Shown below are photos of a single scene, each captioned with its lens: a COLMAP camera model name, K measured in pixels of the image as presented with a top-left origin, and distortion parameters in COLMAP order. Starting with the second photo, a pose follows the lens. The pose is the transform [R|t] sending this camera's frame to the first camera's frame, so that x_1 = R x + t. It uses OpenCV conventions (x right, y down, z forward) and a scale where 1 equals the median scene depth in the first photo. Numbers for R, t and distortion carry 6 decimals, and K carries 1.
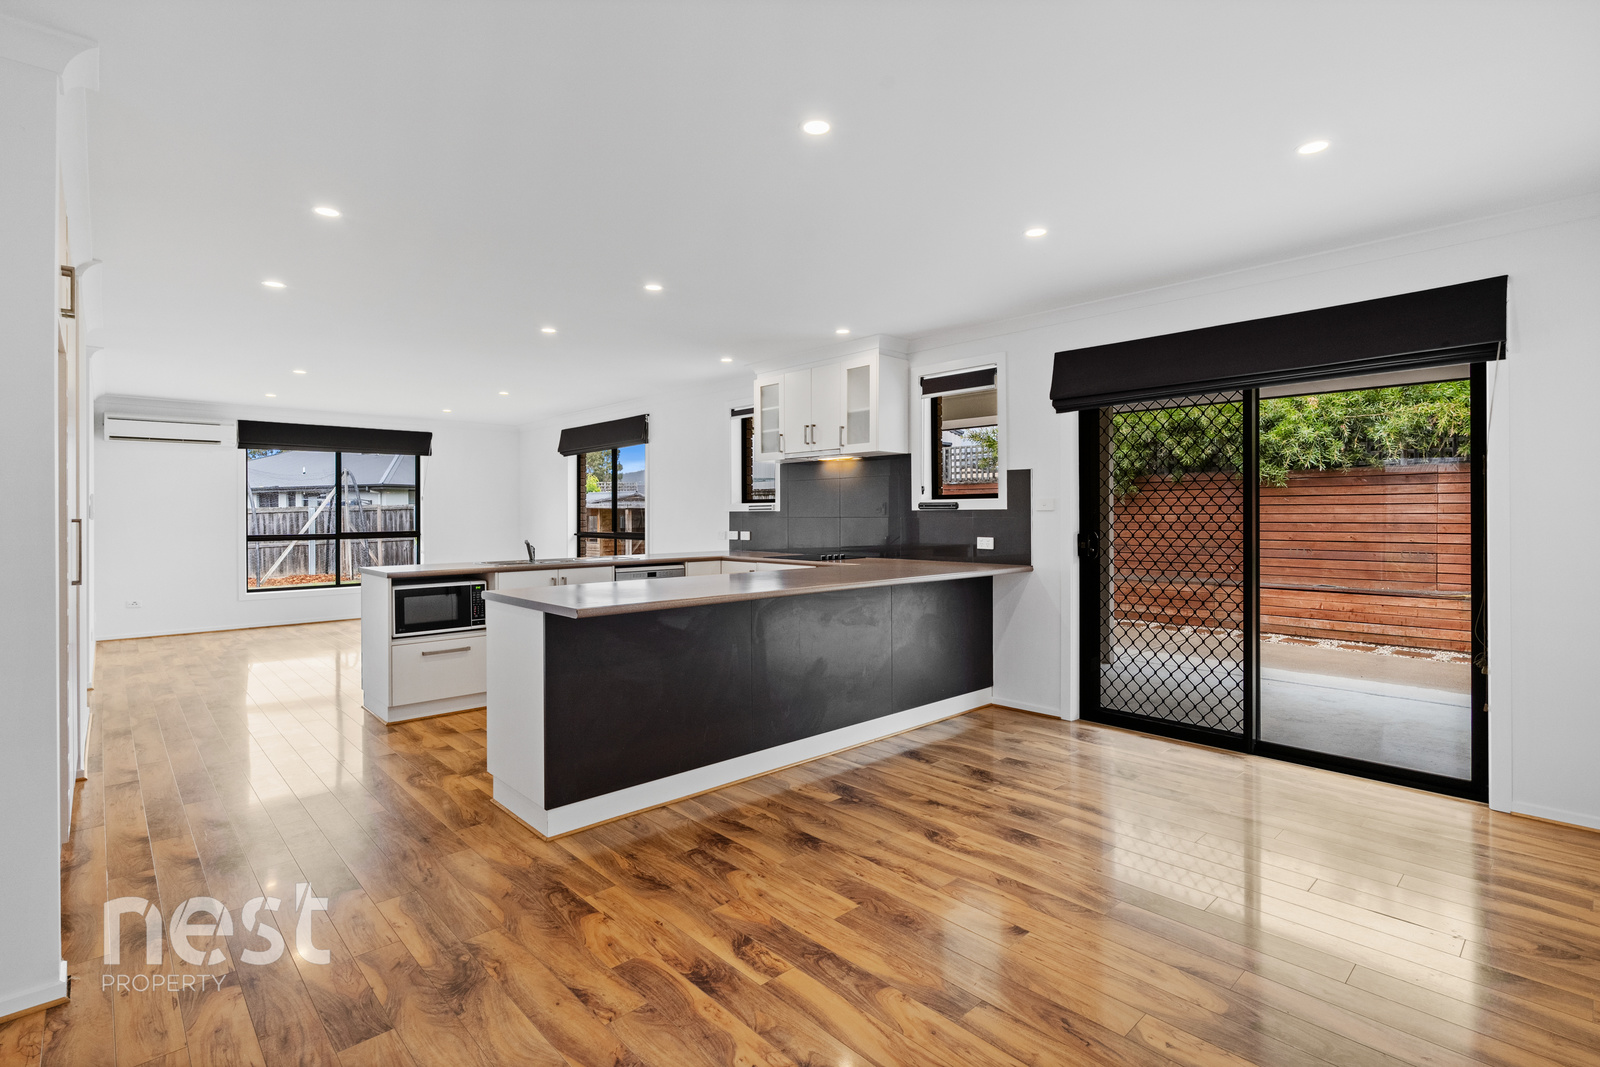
lens RADIAL K [[749.6, 0, 803.1], [0, 749.6, 507.2], [0, 0, 1]] dist [-0.019521, -0.000405]
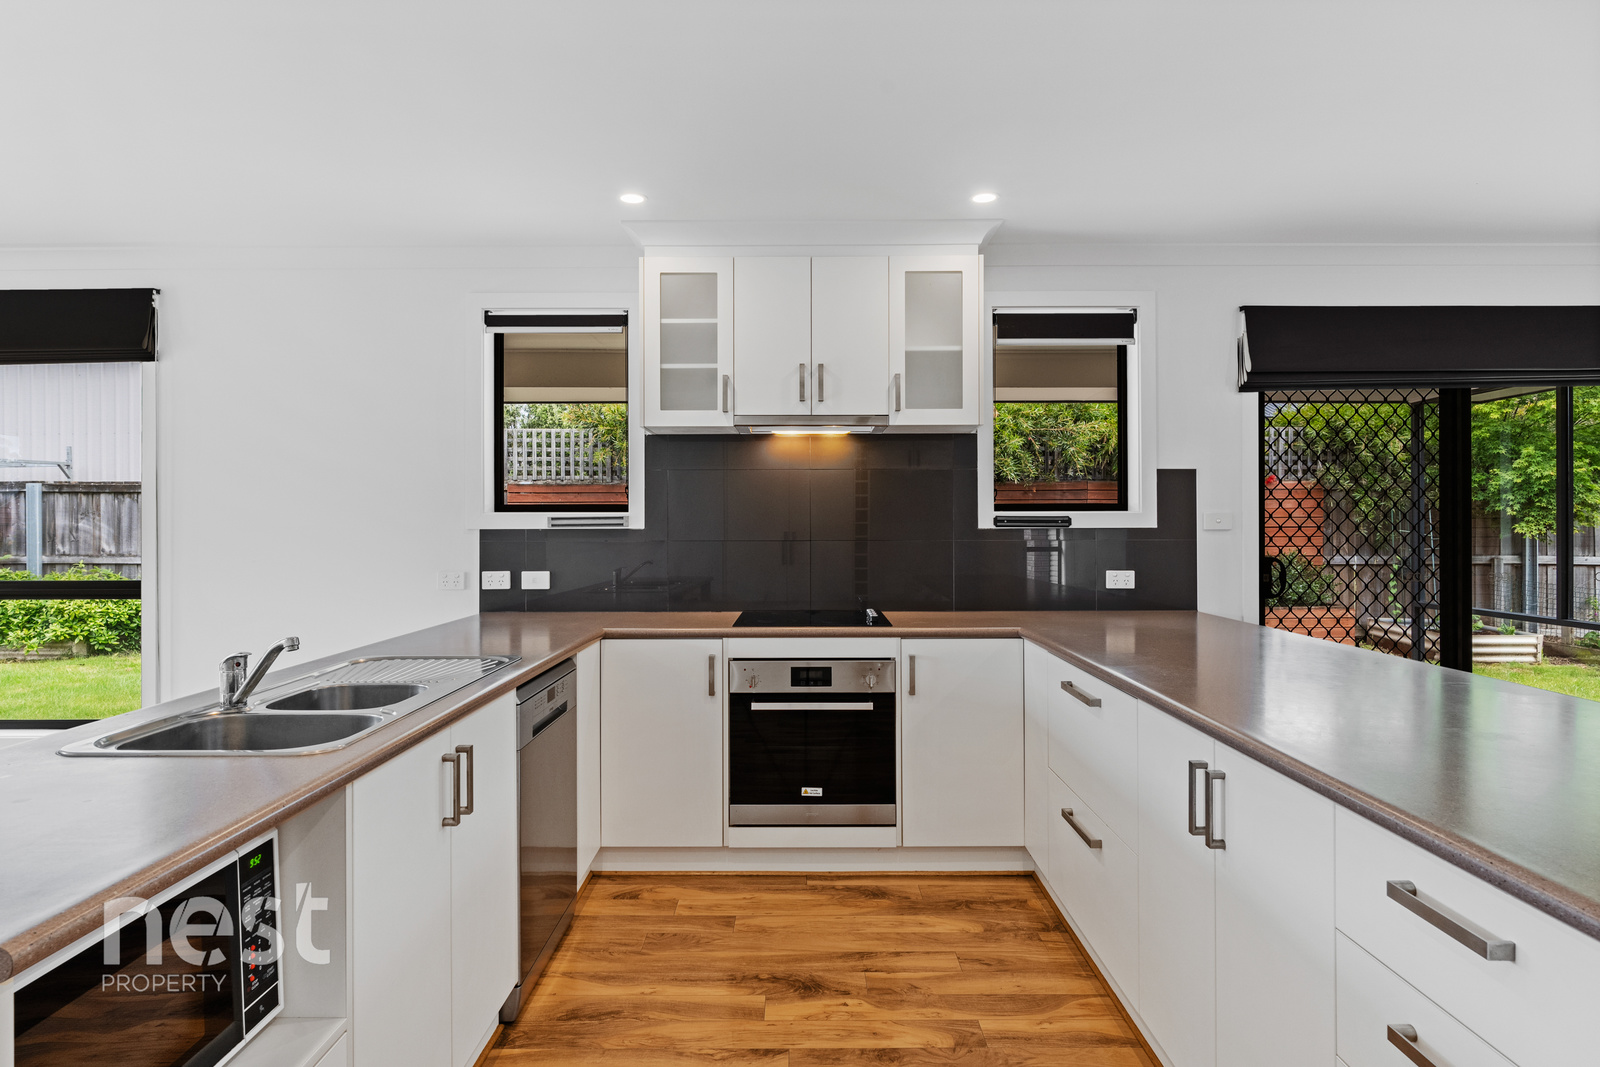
lens RADIAL K [[906.1, 0, 804.9], [0, 906.1, 511.5], [0, 0, 1]] dist [-0.003445, -0.000945]
pose [[0.685847, 0.012305, 0.727641, -0.409065], [-0.007306, 0.999923, -0.010023, -0.001048], [-0.727709, 0.001558, 0.685884, 0.517240]]
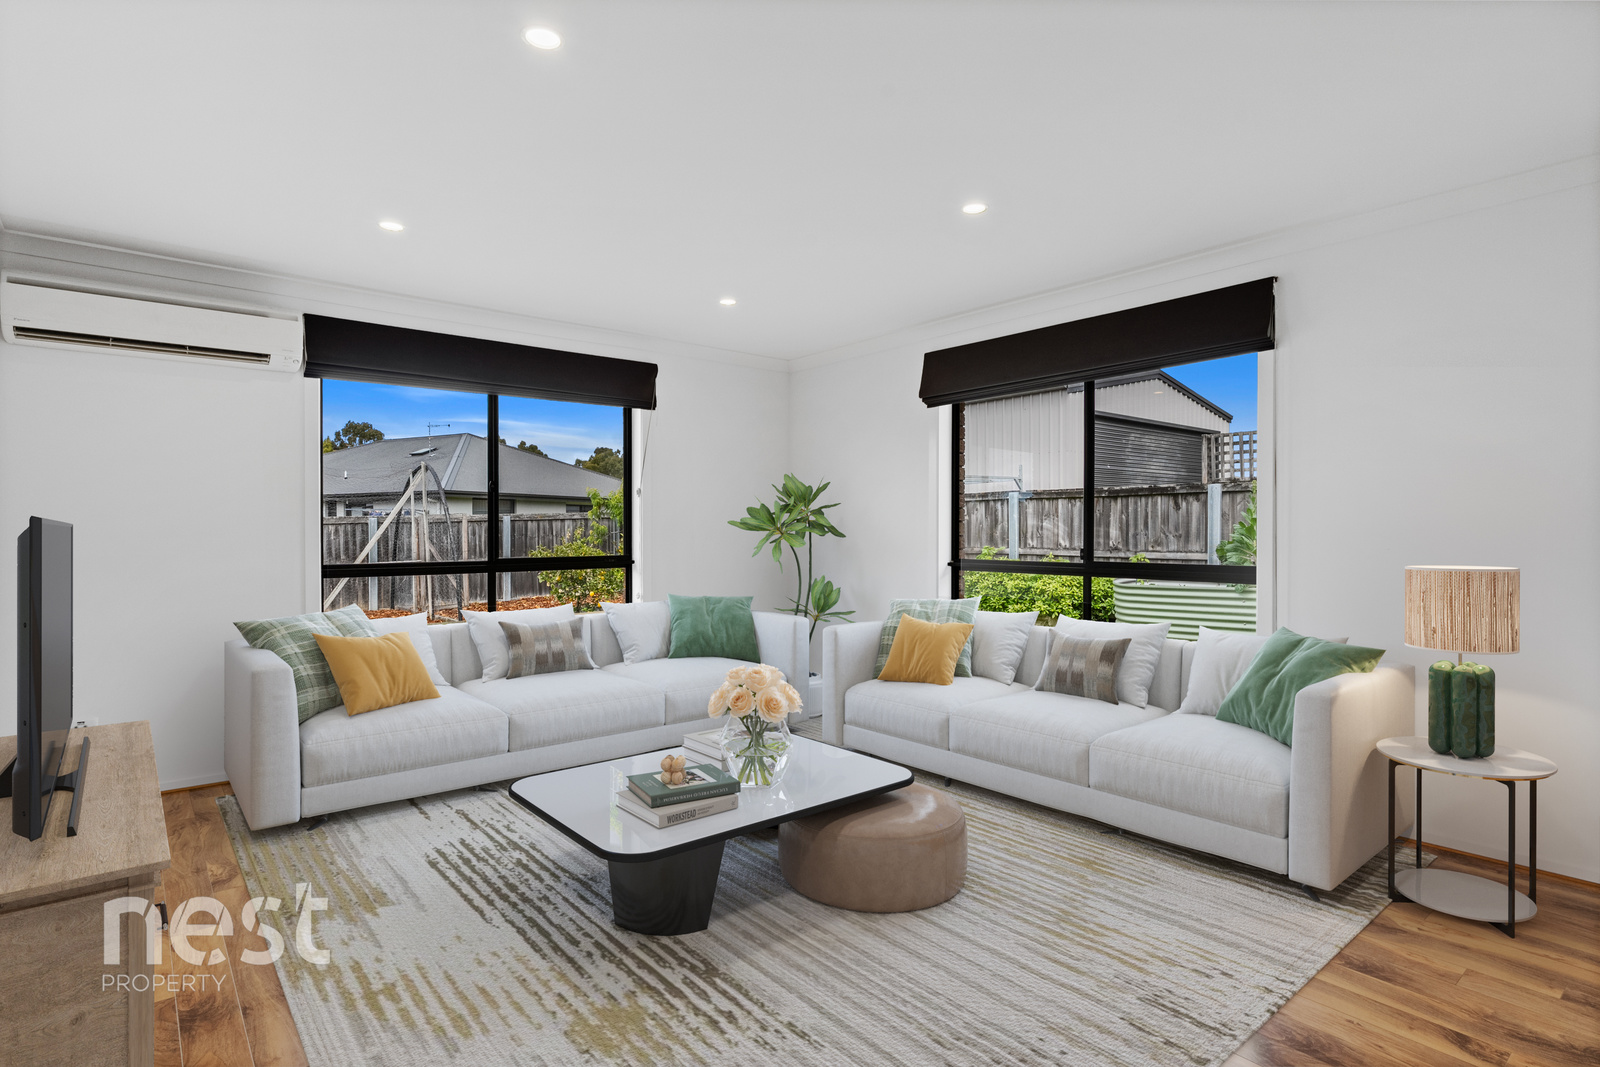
lens RADIAL K [[834.9, 0, 800.0], [0, 834.9, 533.5], [0, 0, 1]] dist [-0.004495, -0.000178]
pose [[0.997913, 0.001768, -0.064555, -0.559056], [-0.000957, 0.999920, 0.012597, 0.014795], [0.064572, -0.012509, 0.997835, 0.666688]]
